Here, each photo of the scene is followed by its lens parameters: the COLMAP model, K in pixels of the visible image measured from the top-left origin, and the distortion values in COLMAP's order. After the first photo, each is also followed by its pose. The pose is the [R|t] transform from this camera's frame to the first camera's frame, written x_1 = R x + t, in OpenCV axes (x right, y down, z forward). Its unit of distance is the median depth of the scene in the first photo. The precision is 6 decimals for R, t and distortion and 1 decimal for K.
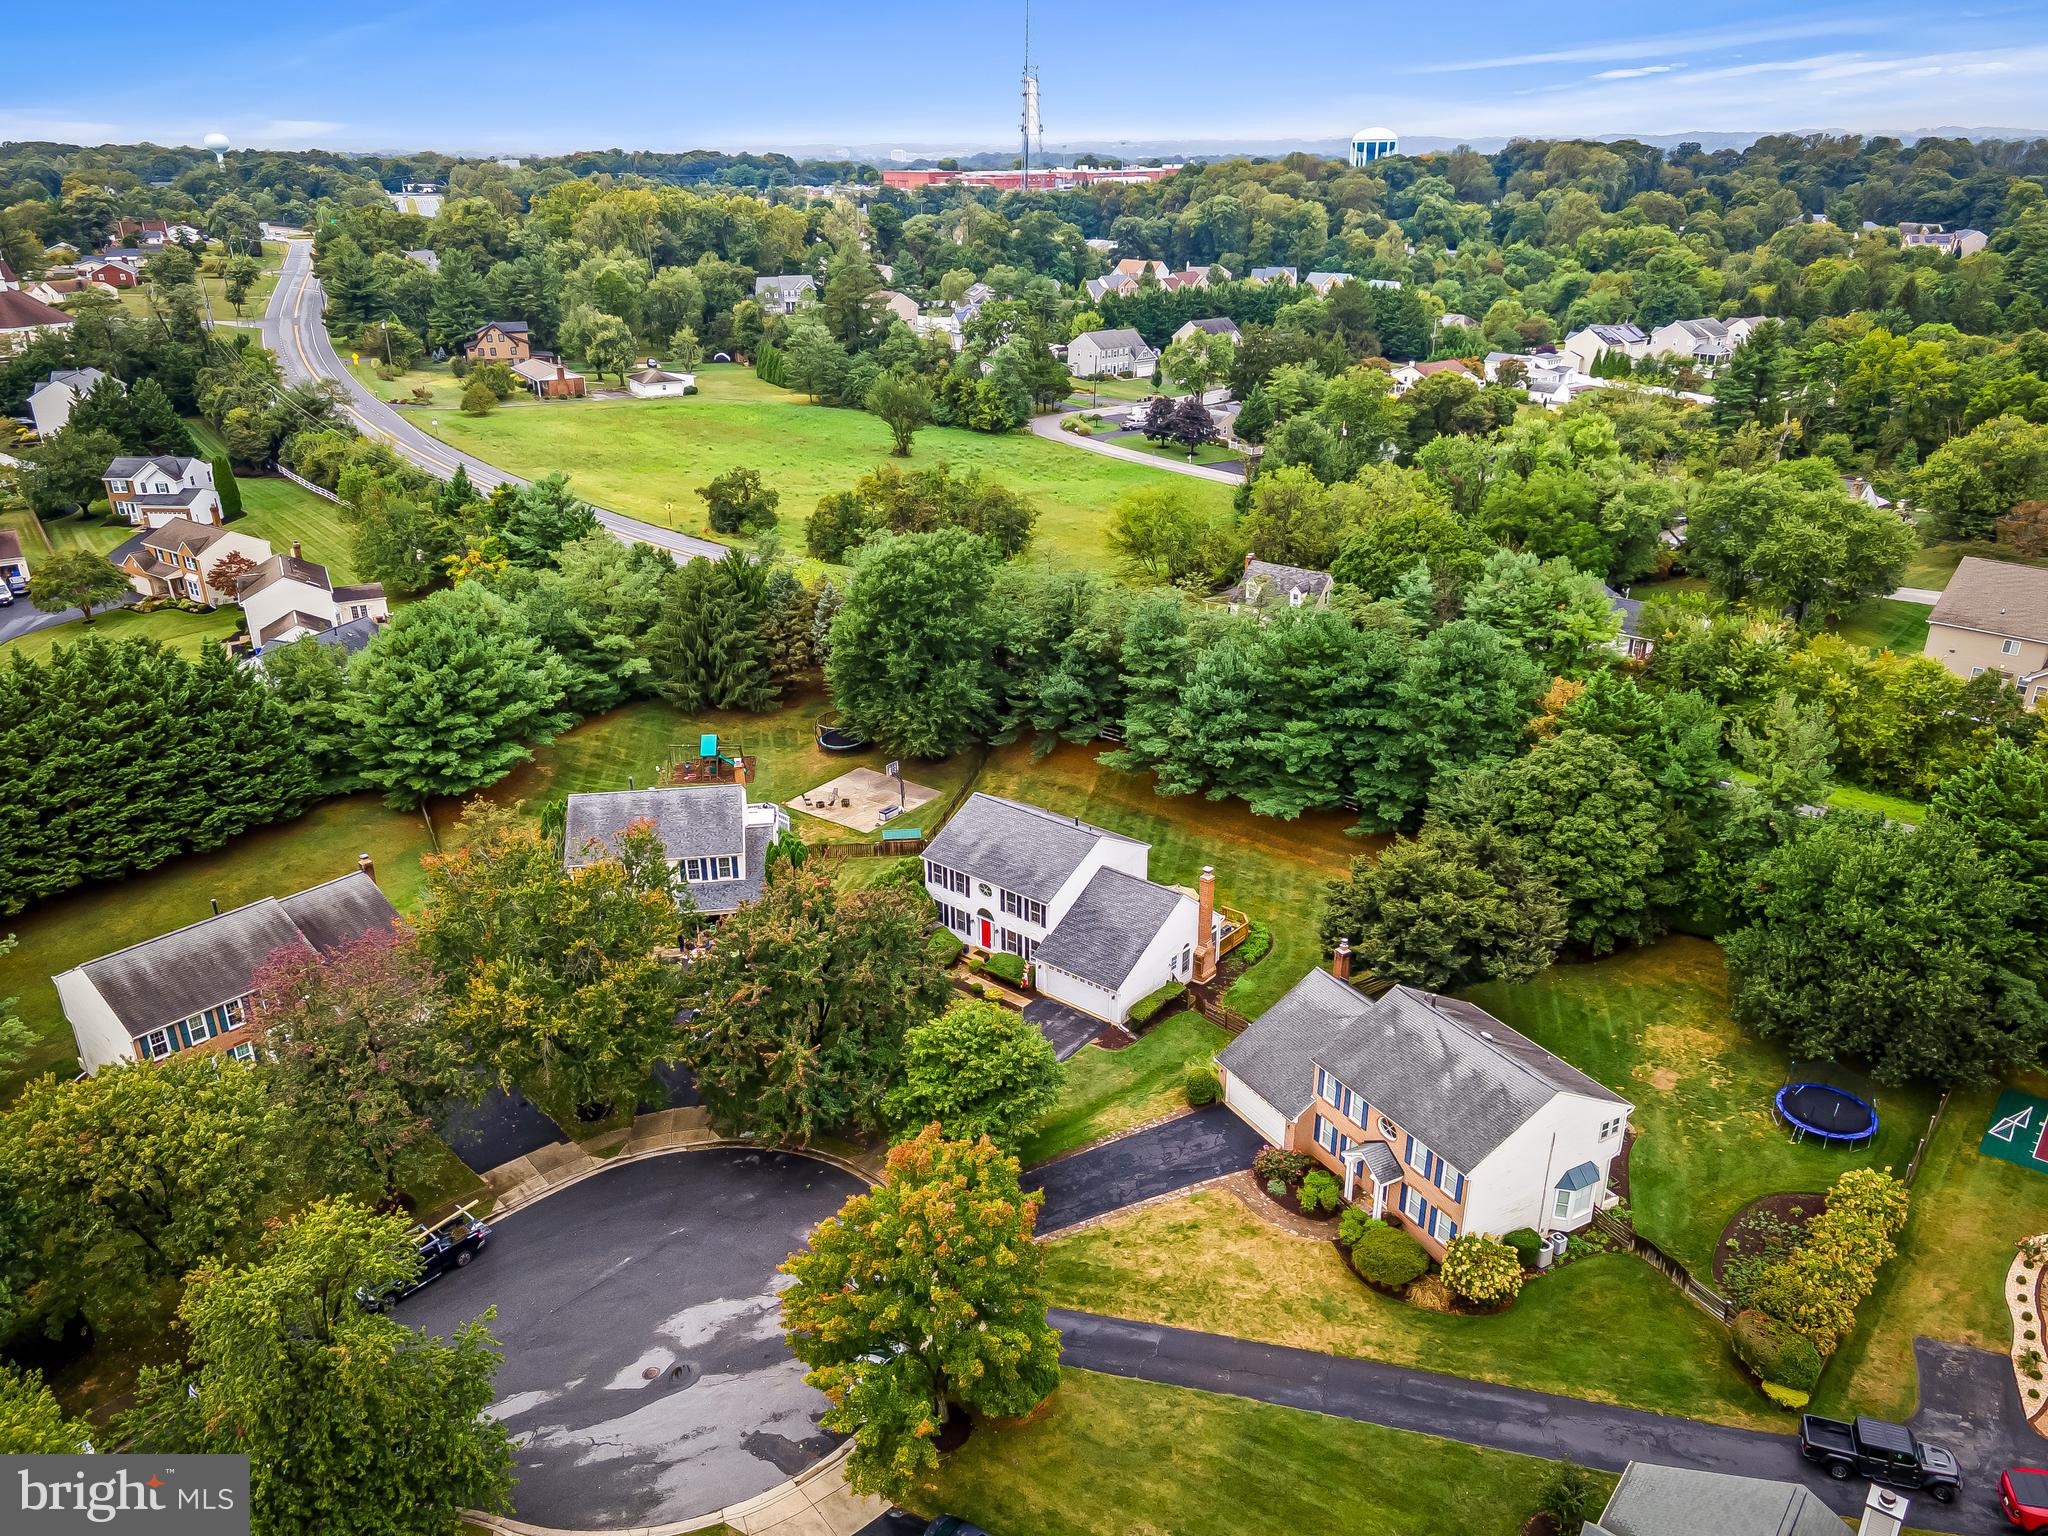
lens RADIAL K [[1486.2, 0, 1035.3], [0, 1486.2, 778.8], [0, 0, 1]] dist [0.000628, 0.051743]
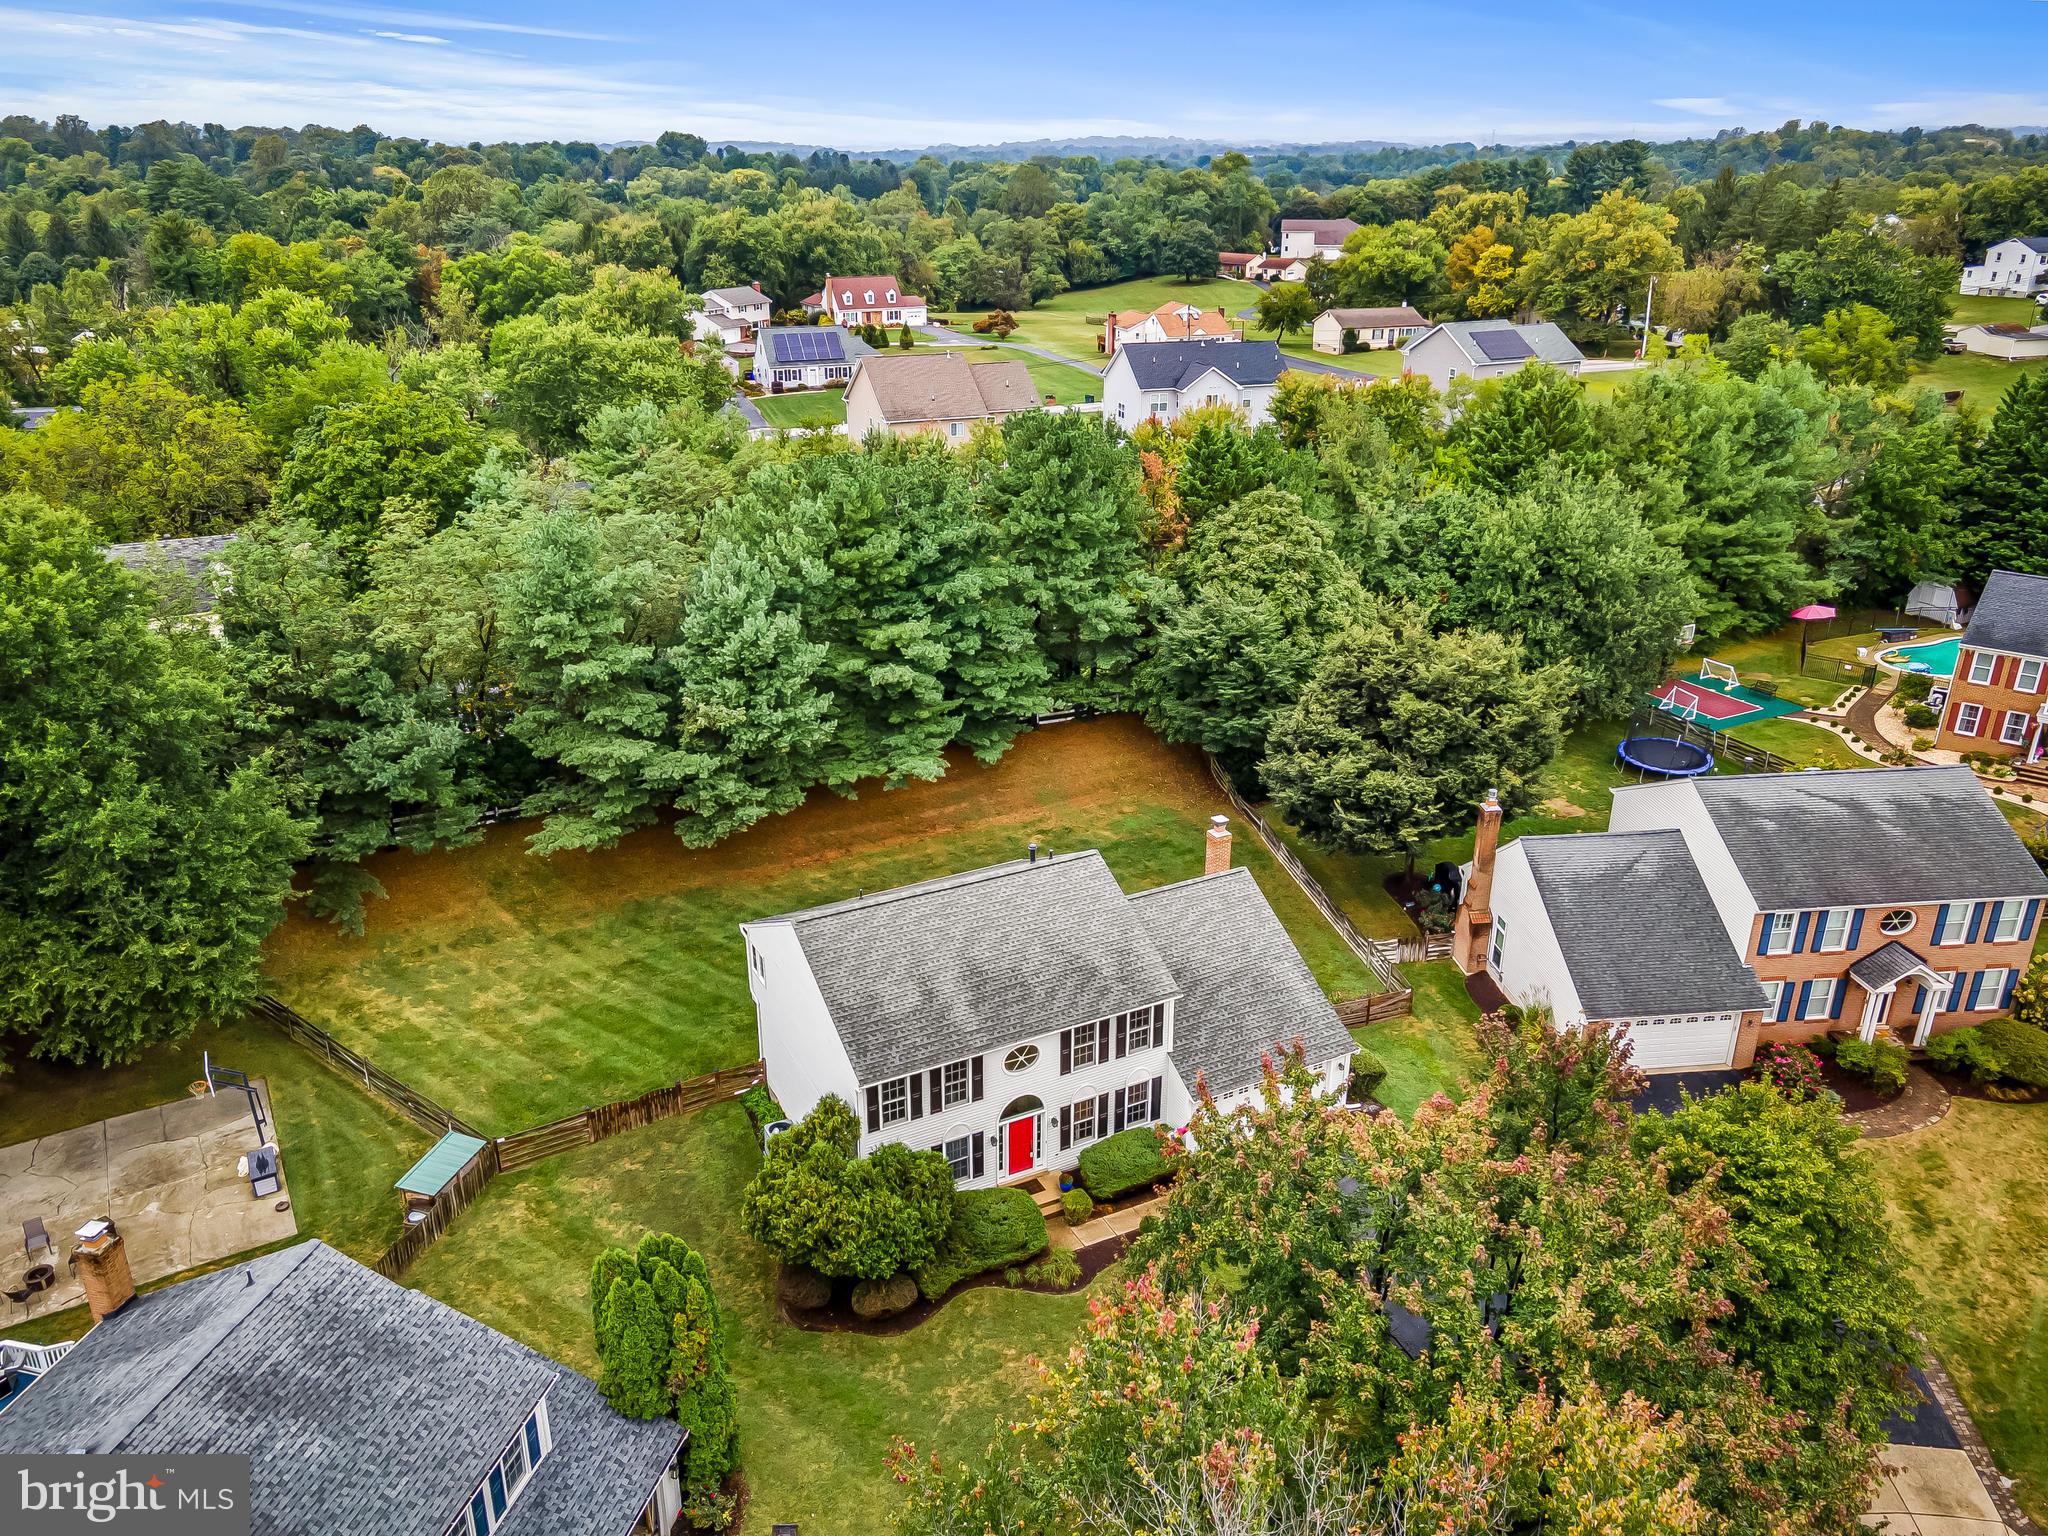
lens RADIAL K [[1487.5, 0, 1024.0], [0, 1487.5, 768.0], [0, 0, 1]] dist [0.036943, -0.047024]
pose [[0.375491, -0.349128, 0.858555, -0.352853], [0.357292, 0.909266, 0.213488, -0.095153], [-0.855190, 0.226592, 0.466162, 0.655135]]
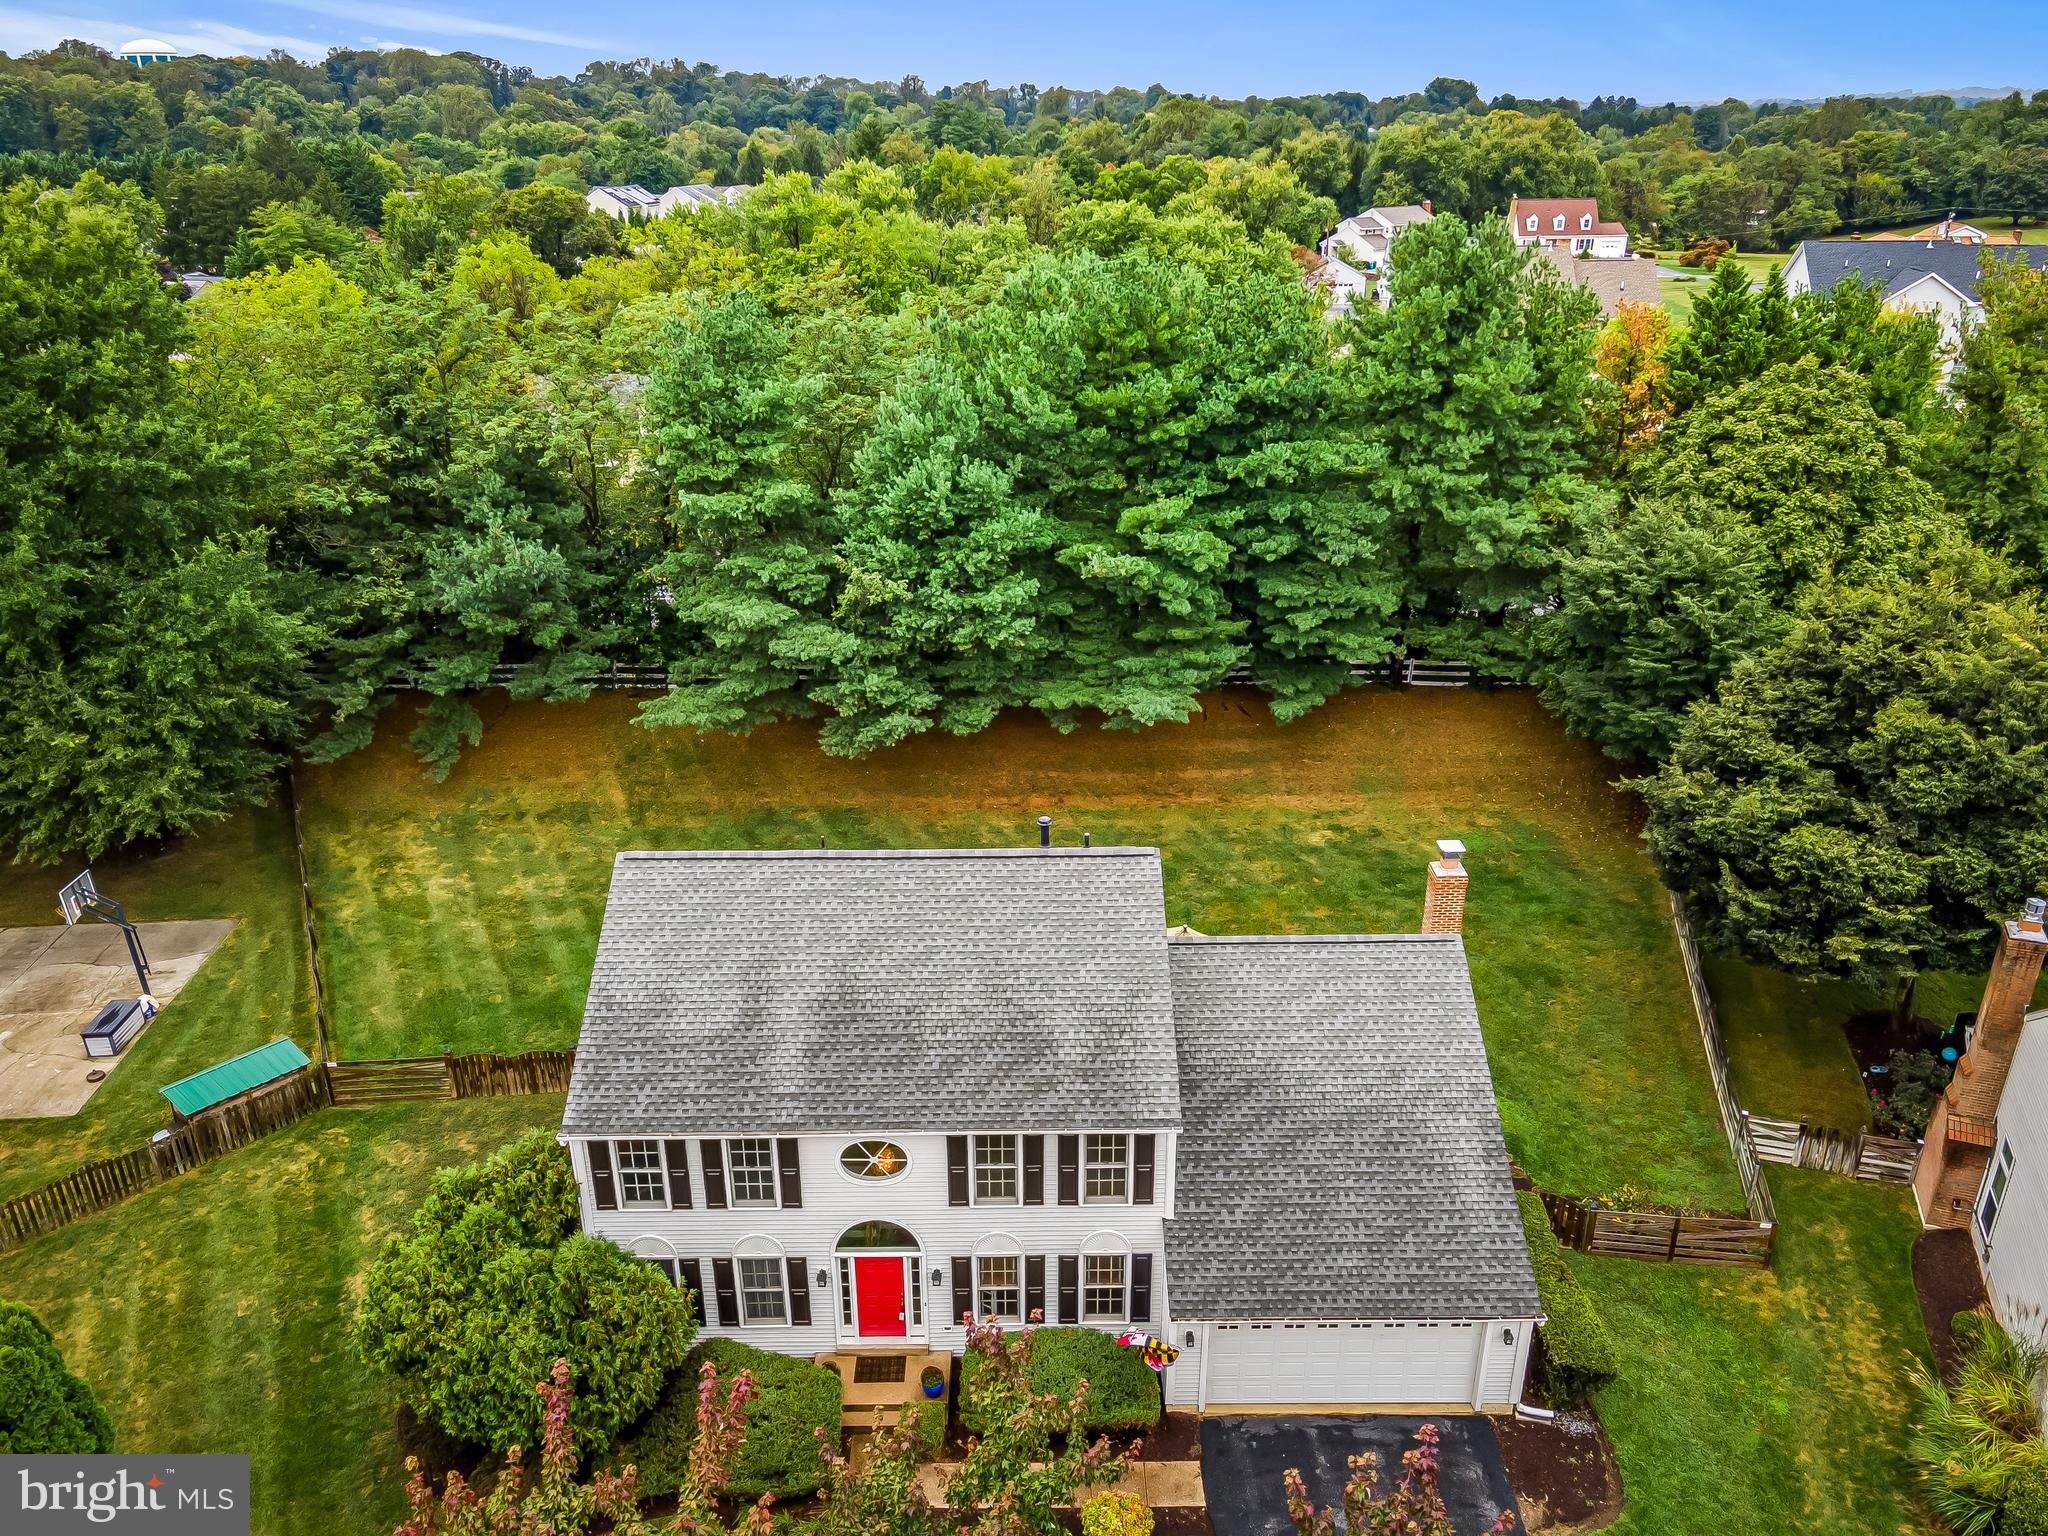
lens RADIAL K [[1486.2, 0, 1035.3], [0, 1486.2, 778.8], [0, 0, 1]] dist [0.000628, 0.051743]
pose [[0.755041, -0.266230, 0.599196, -0.137574], [0.255588, 0.961072, 0.104952, -0.013501], [-0.603812, 0.073904, 0.793694, 0.652358]]
